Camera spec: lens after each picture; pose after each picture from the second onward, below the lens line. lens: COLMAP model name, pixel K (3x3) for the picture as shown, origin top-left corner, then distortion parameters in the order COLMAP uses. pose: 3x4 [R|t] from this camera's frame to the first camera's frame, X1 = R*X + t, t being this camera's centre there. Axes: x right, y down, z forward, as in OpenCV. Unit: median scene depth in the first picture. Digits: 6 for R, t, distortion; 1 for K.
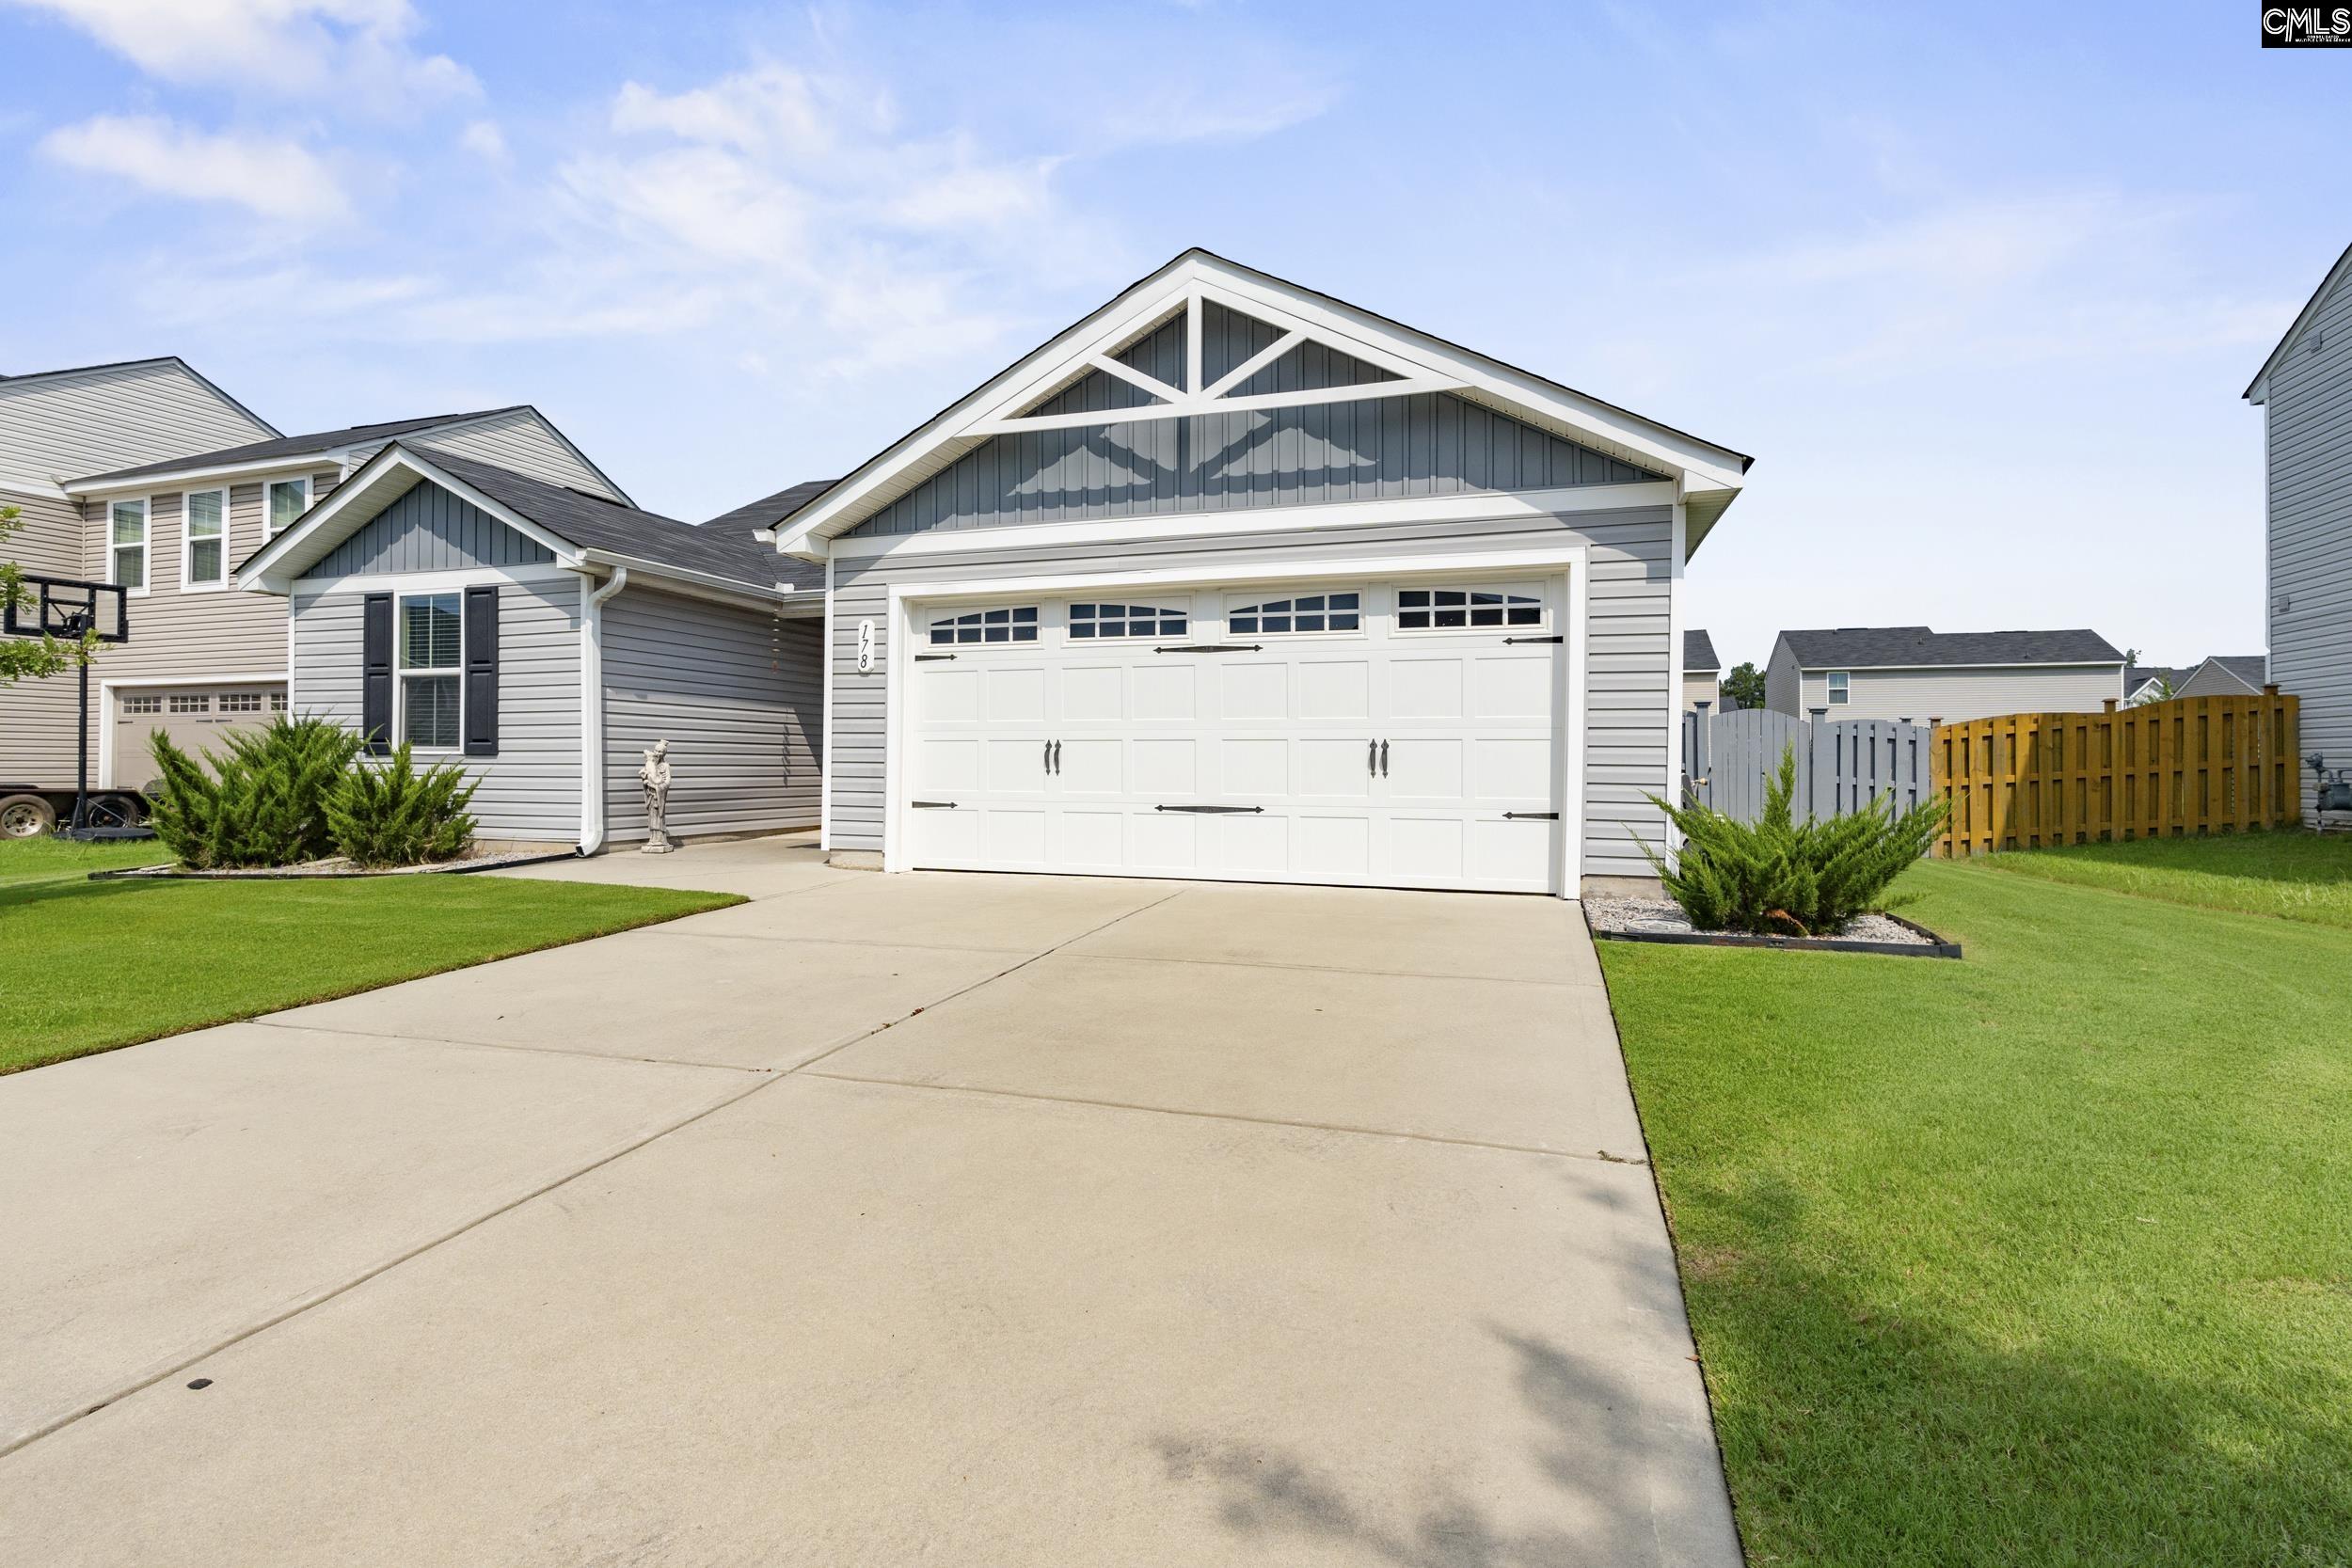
lens RADIAL K [[1086.8, 0, 1326.1], [0, 1086.8, 771.8], [0, 0, 1]] dist [-0.003541, -0.002237]
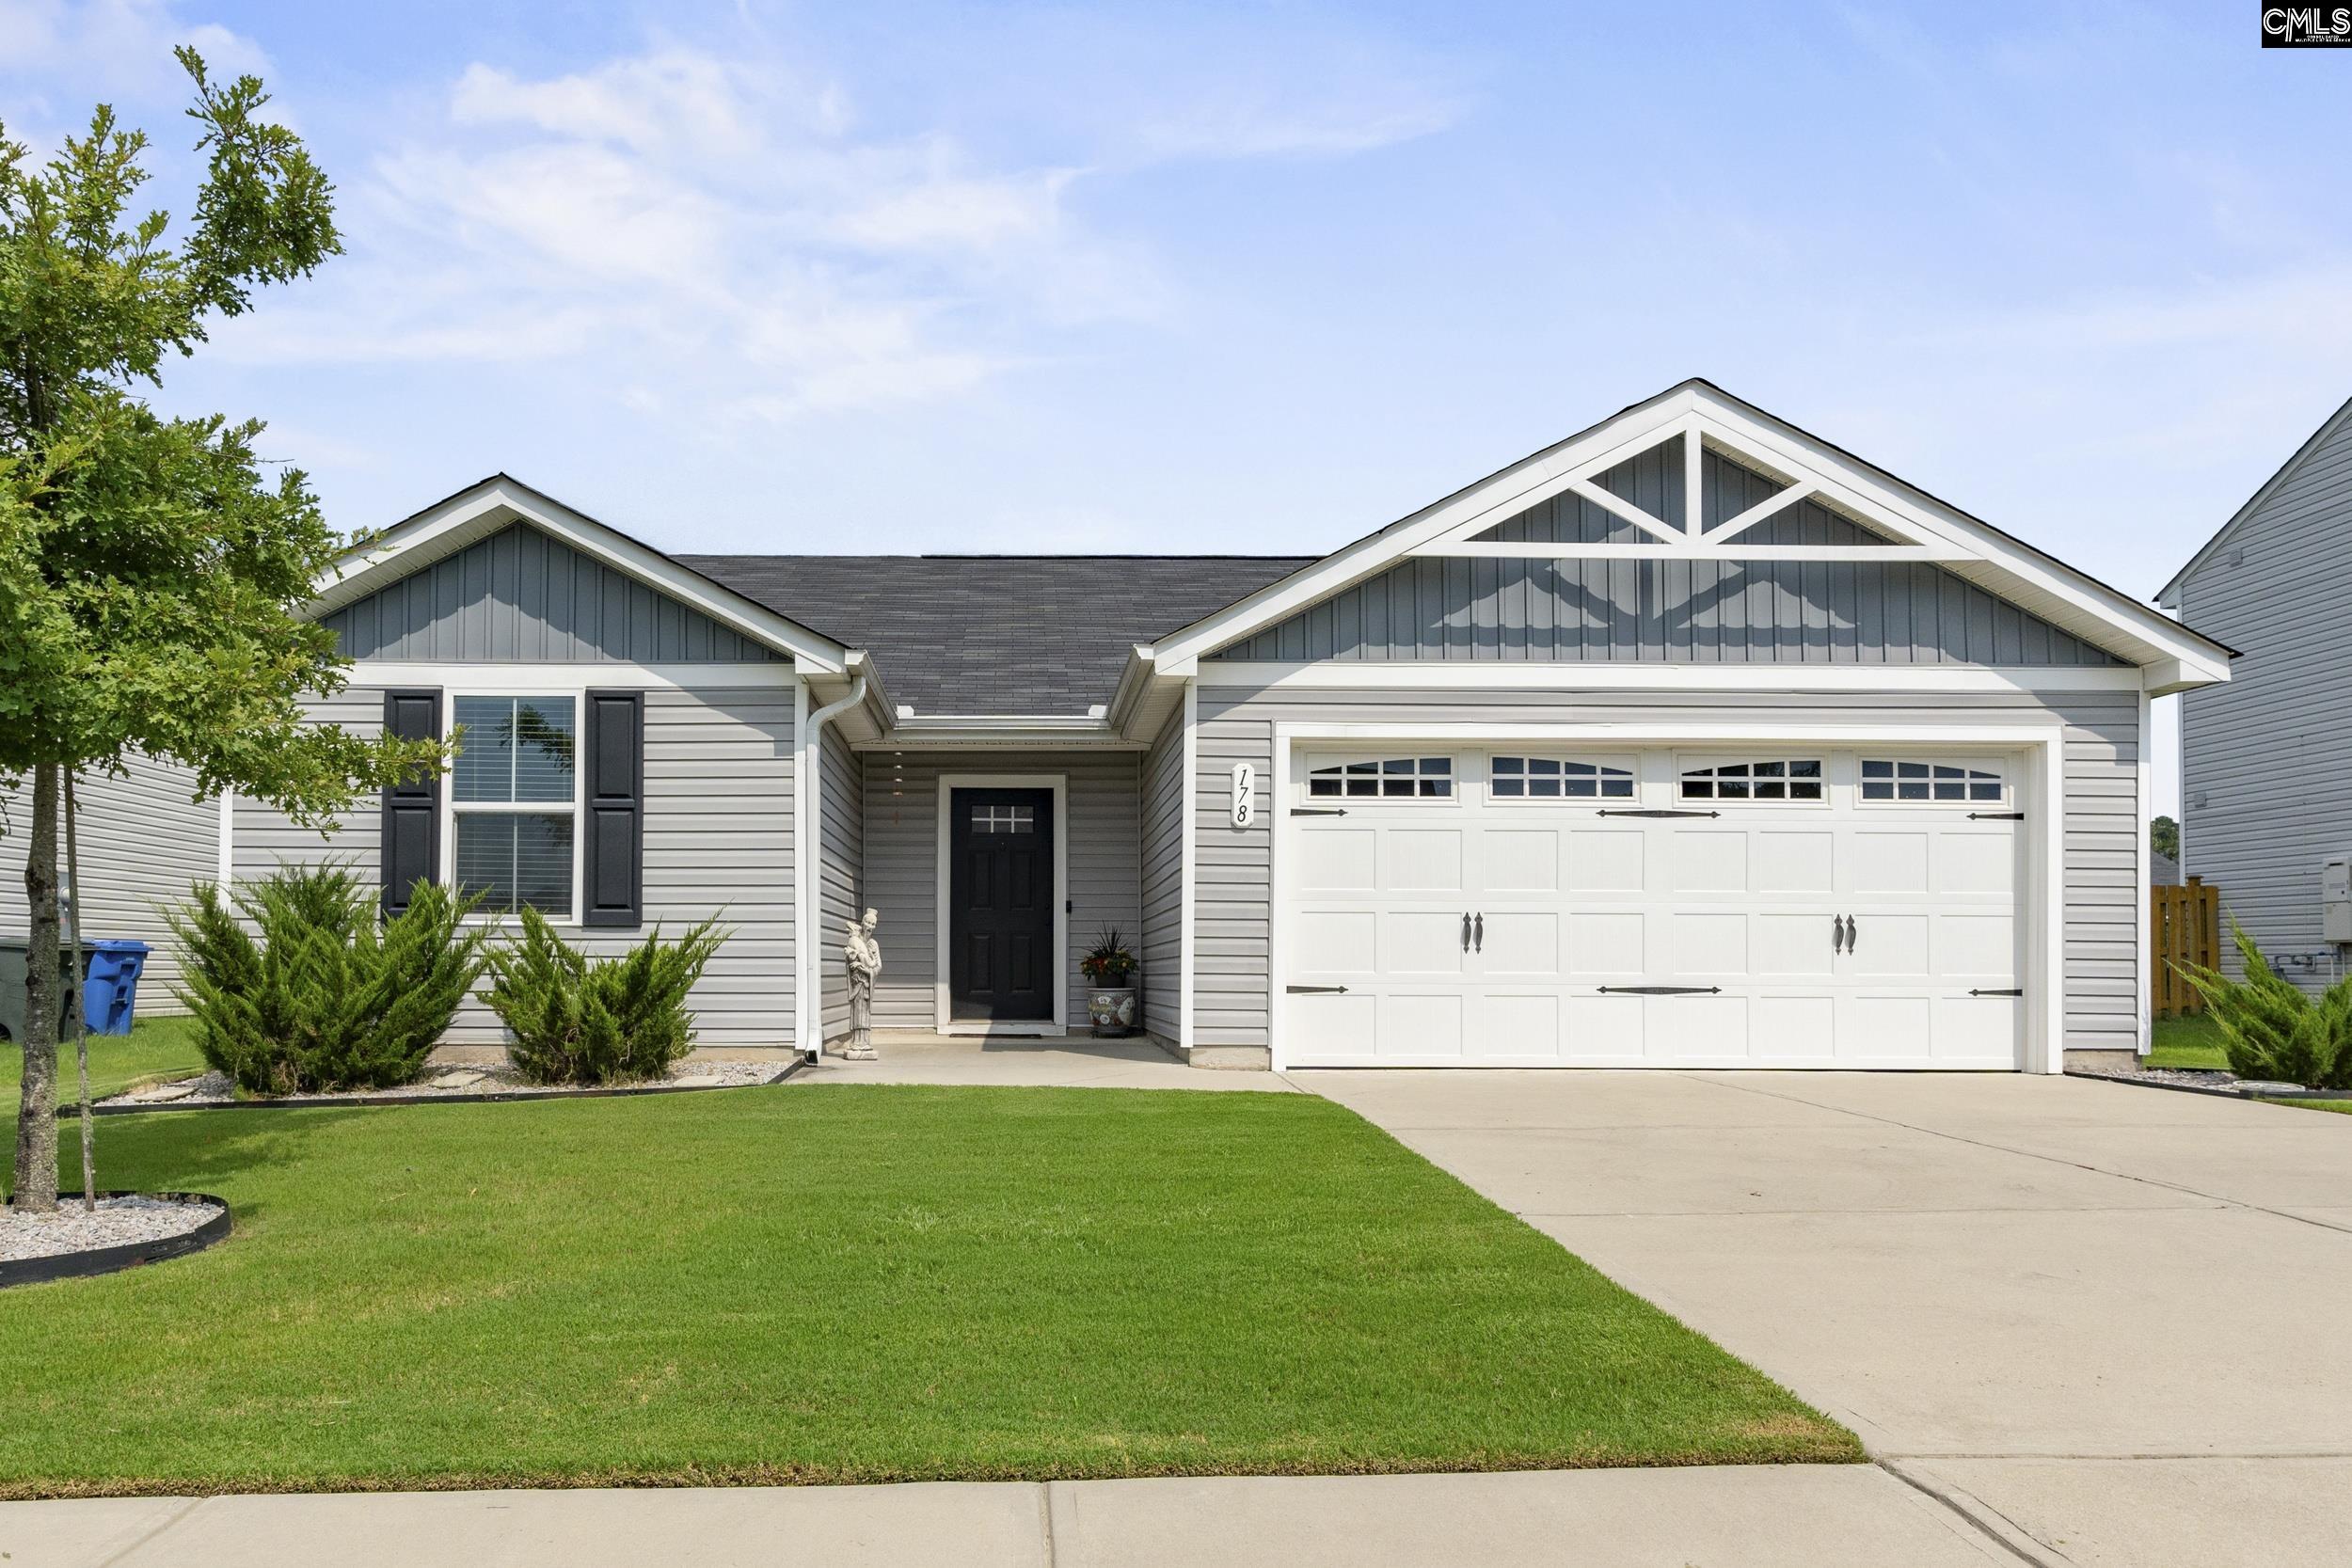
lens RADIAL K [[1086.8, 0, 1124.4], [0, 1086.8, 898.1], [0, 0, 1]] dist [-0.003541, -0.002237]
pose [[0.954752, 0.009701, 0.297245, -0.785339], [0.001233, 0.999330, -0.036576, -0.009396], [-0.297401, 0.035287, 0.954100, 0.263244]]
